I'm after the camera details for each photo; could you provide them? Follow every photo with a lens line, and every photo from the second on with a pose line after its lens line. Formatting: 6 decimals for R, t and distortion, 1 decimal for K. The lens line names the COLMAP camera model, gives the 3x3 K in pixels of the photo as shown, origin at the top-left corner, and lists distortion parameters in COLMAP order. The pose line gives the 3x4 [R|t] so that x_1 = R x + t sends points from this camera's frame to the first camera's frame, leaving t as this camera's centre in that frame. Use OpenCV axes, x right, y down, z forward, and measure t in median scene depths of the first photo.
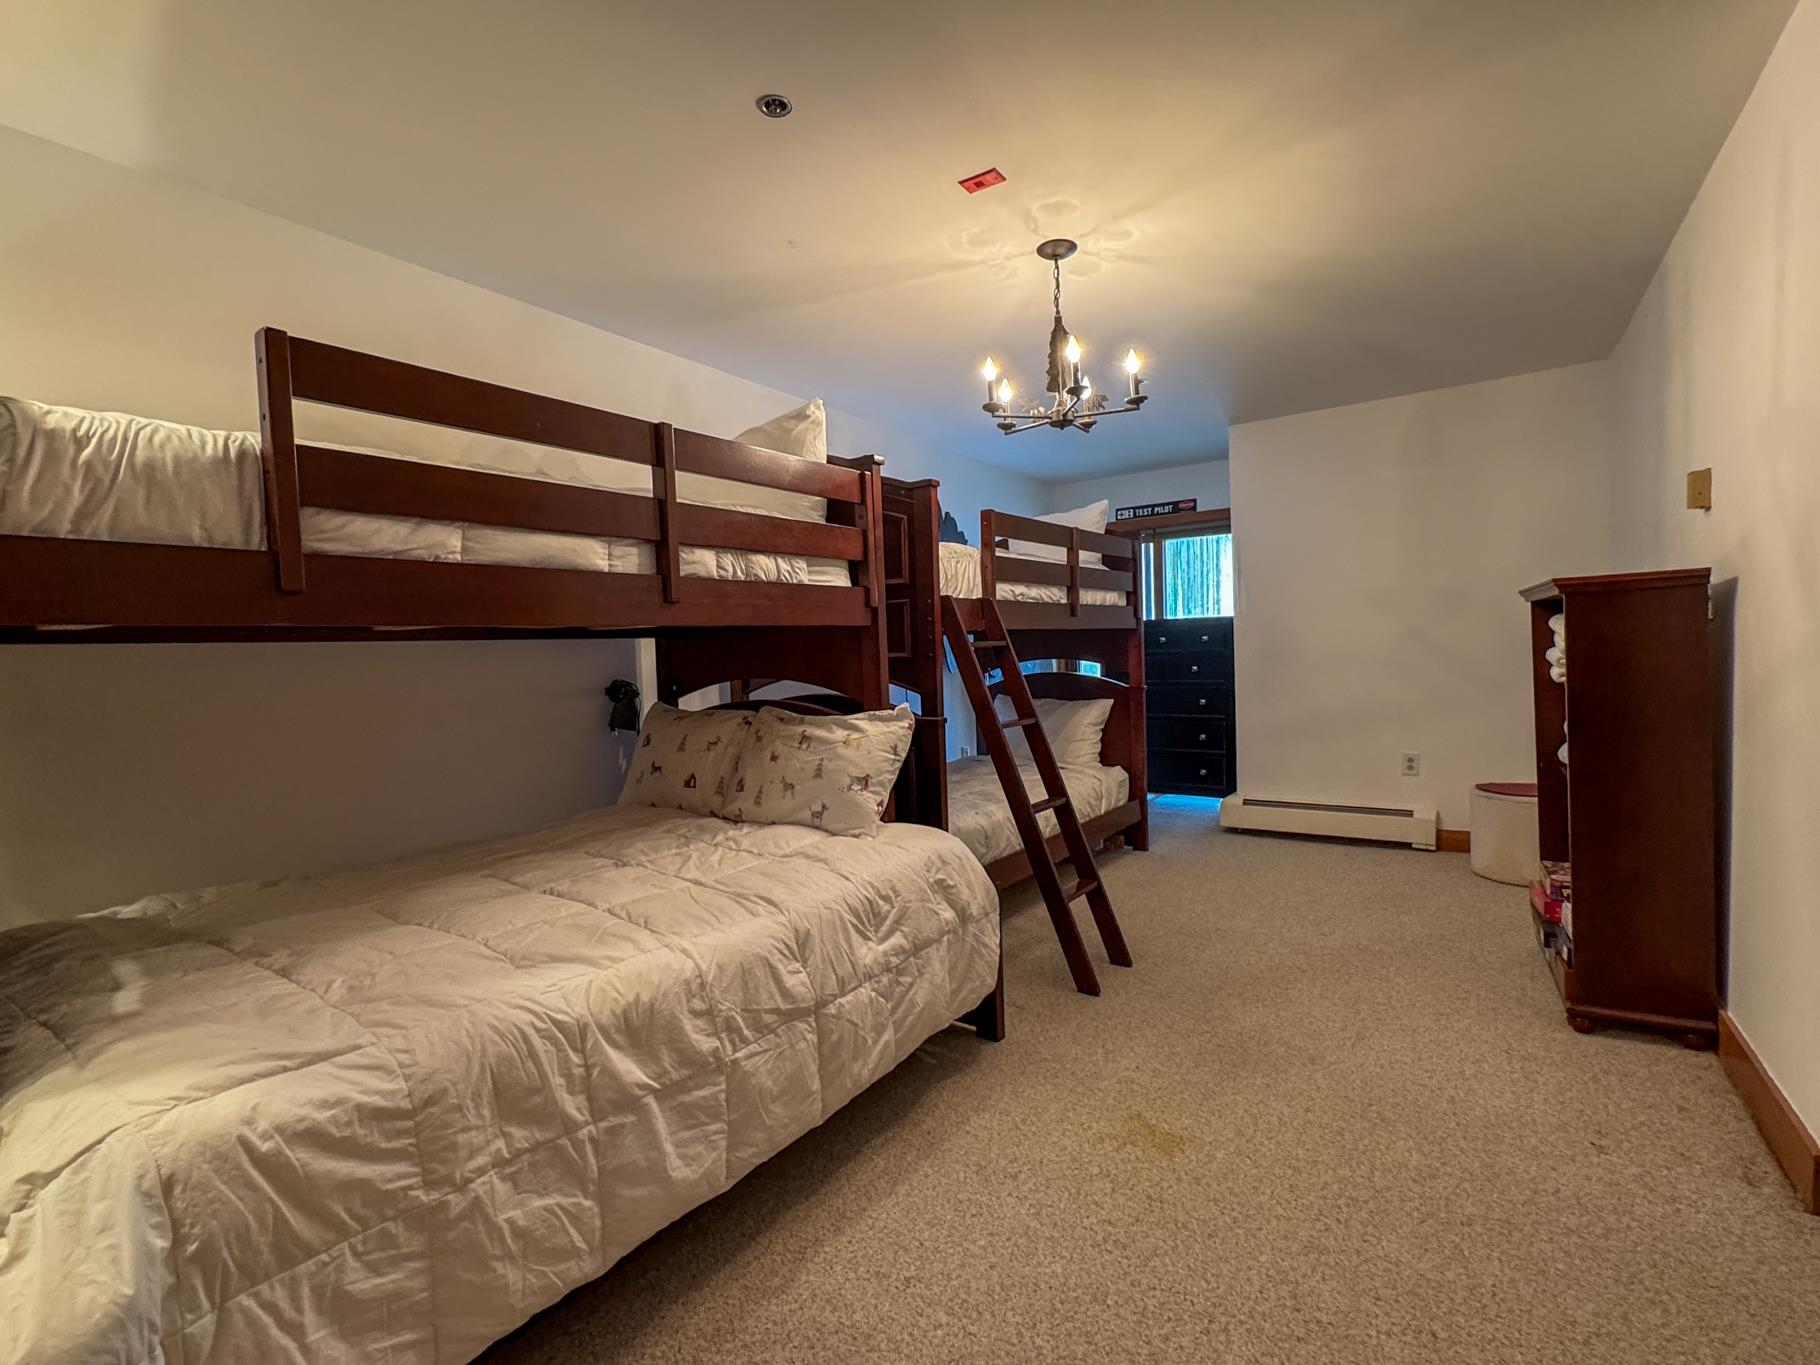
lens RADIAL K [[831.4, 0, 898.9], [0, 831.4, 682.8], [0, 0, 1]] dist [-0.001696, 0.001356]
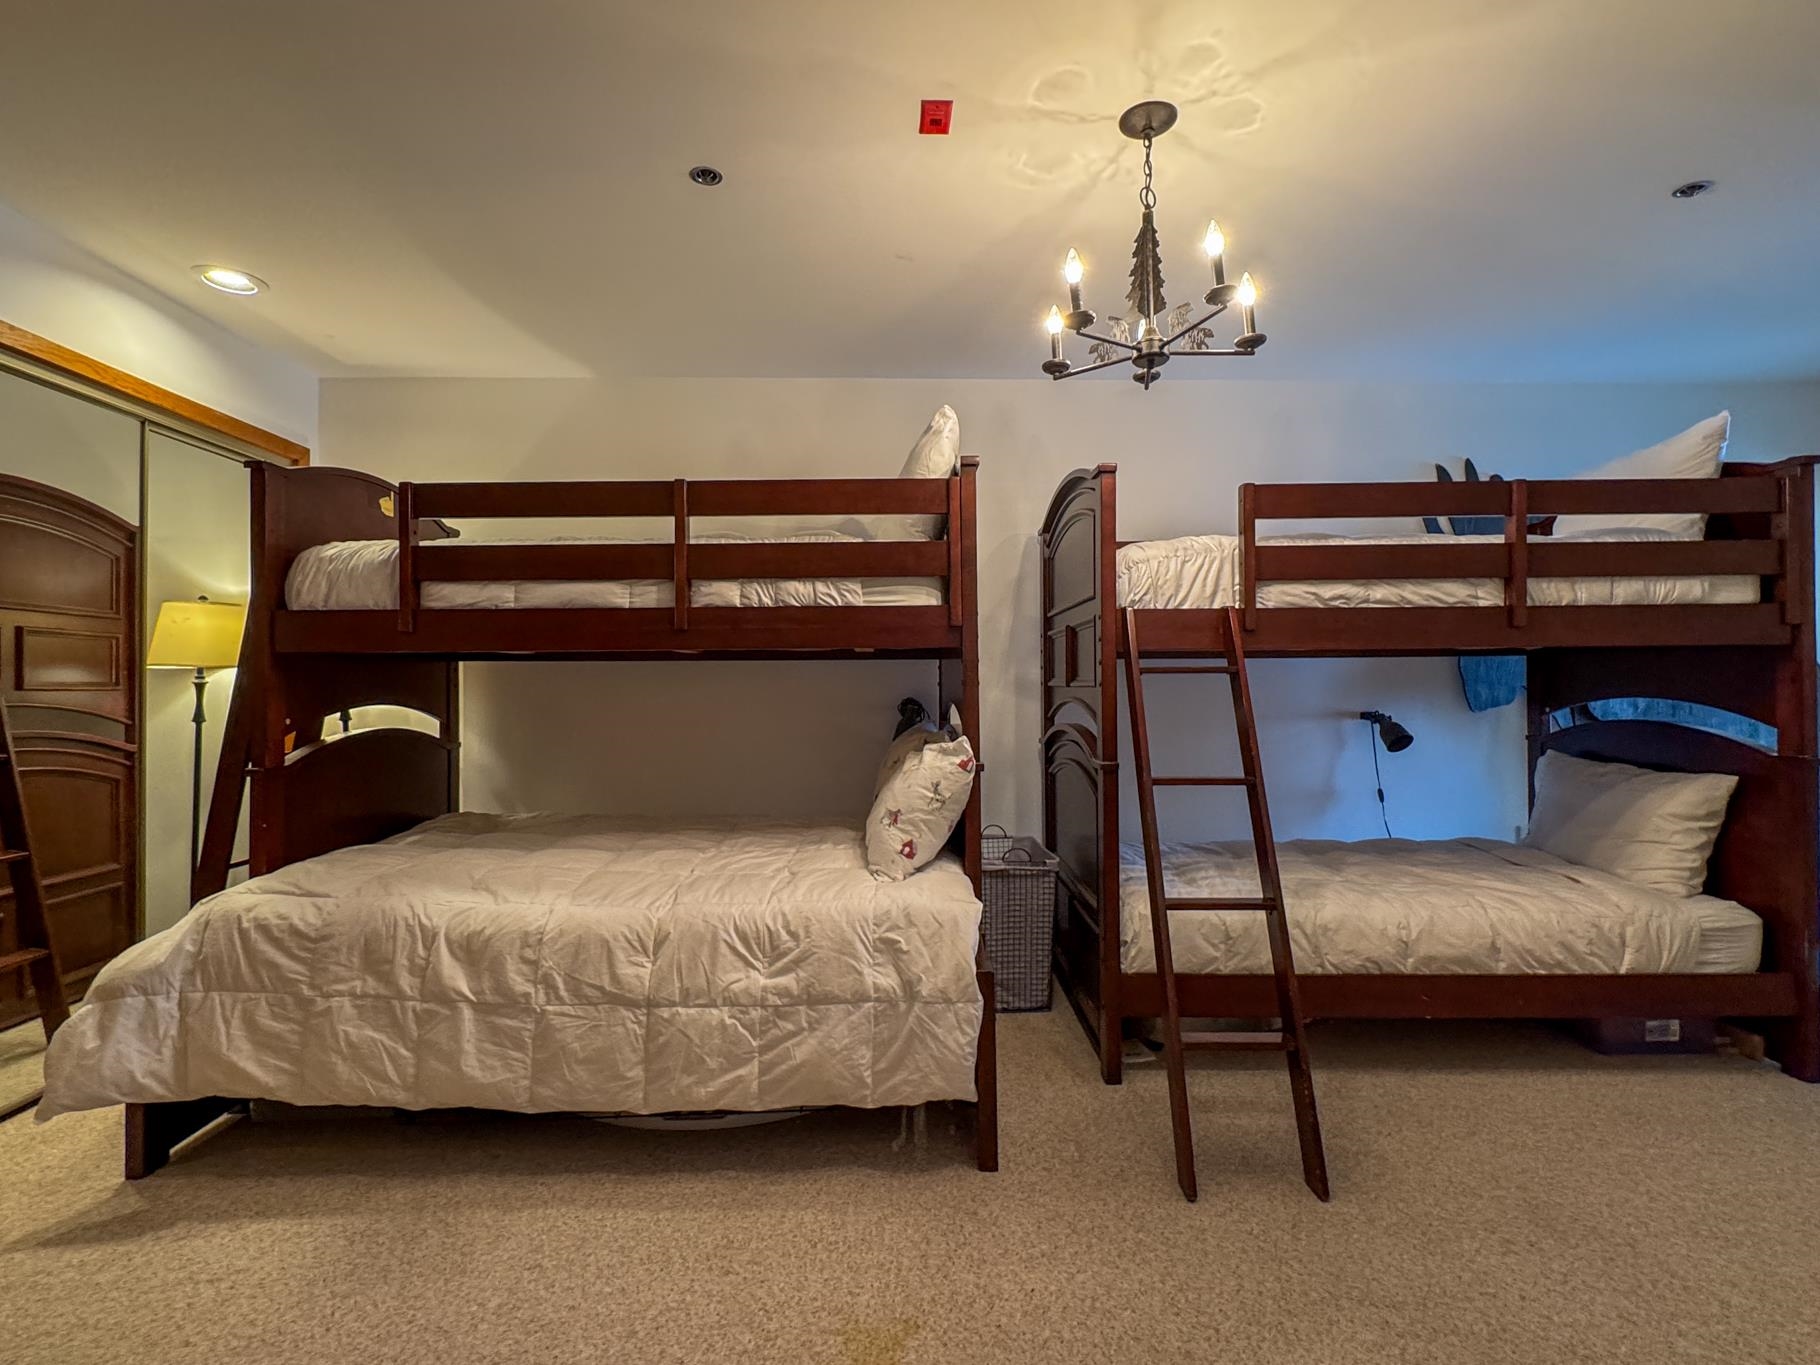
lens RADIAL K [[831.4, 0, 903.2], [0, 831.4, 681.8], [0, 0, 1]] dist [-0.001696, 0.001356]
pose [[0.587543, 0.030582, -0.808615, 1.031011], [-0.046945, 0.998891, 0.003668, -0.050095], [0.807830, 0.035806, 0.588327, 0.667873]]
